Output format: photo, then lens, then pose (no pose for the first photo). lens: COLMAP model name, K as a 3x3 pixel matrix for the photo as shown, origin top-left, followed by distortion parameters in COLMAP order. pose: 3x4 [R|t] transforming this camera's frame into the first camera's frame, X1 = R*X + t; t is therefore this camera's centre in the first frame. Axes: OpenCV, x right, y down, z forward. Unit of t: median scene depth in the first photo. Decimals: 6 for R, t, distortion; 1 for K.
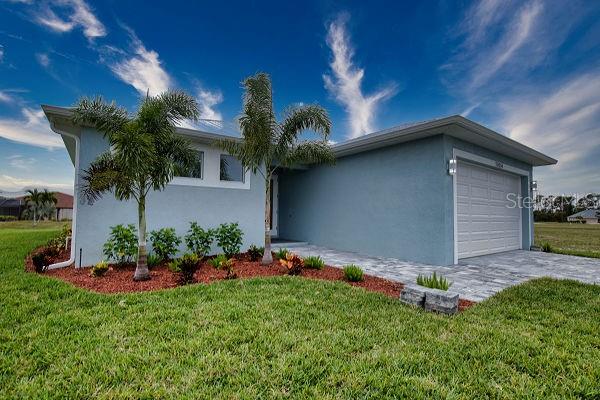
lens RADIAL K [[297.0, 0, 303.4], [0, 297.0, 202.5], [0, 0, 1]] dist [-0.008410, -0.000167]
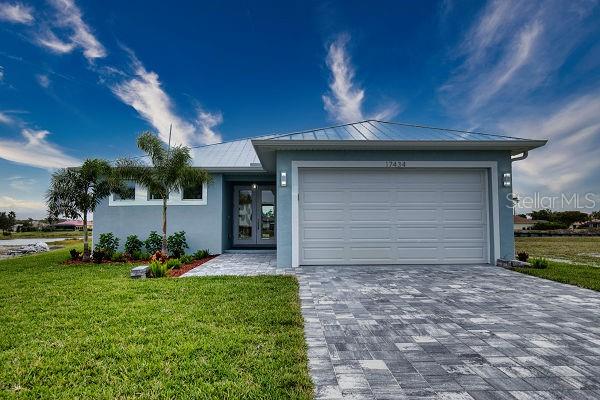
lens RADIAL K [[409.5, 0, 300.5], [0, 409.5, 199.5], [0, 0, 1]] dist [0.016508, -0.000458]
pose [[0.819664, -0.053265, -0.570362, 1.154059], [0.041952, 0.998576, -0.032965, 0.007734], [0.571306, 0.003092, 0.820731, -0.185042]]
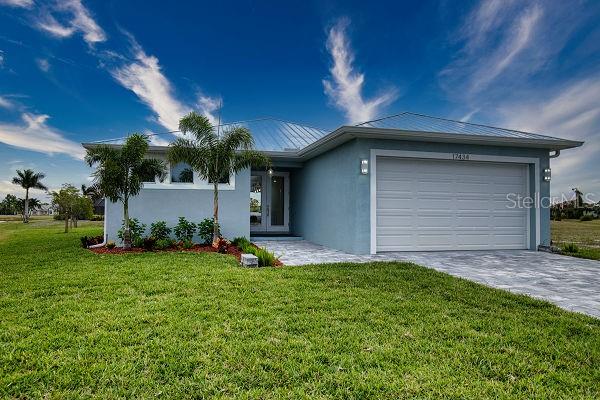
lens RADIAL K [[409.5, 0, 299.5], [0, 409.5, 204.3], [0, 0, 1]] dist [0.016508, -0.000458]
pose [[0.928527, -0.014661, -0.370975, 0.683856], [0.022033, 0.999635, 0.015642, -0.007202], [0.370610, -0.022698, 0.928511, -0.431056]]
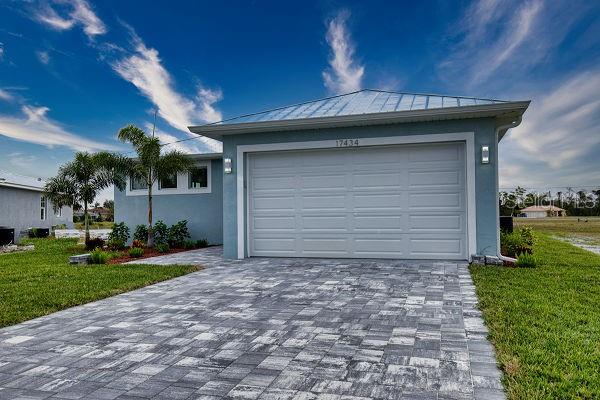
lens RADIAL K [[482.1, 0, 298.8], [0, 482.1, 197.1], [0, 0, 1]] dist [0.021827, 0.006025]
pose [[0.584514, -0.048600, -0.809927, 1.644084], [0.057754, 0.998165, -0.018215, 0.030362], [0.809326, -0.036129, 0.586248, 0.155662]]
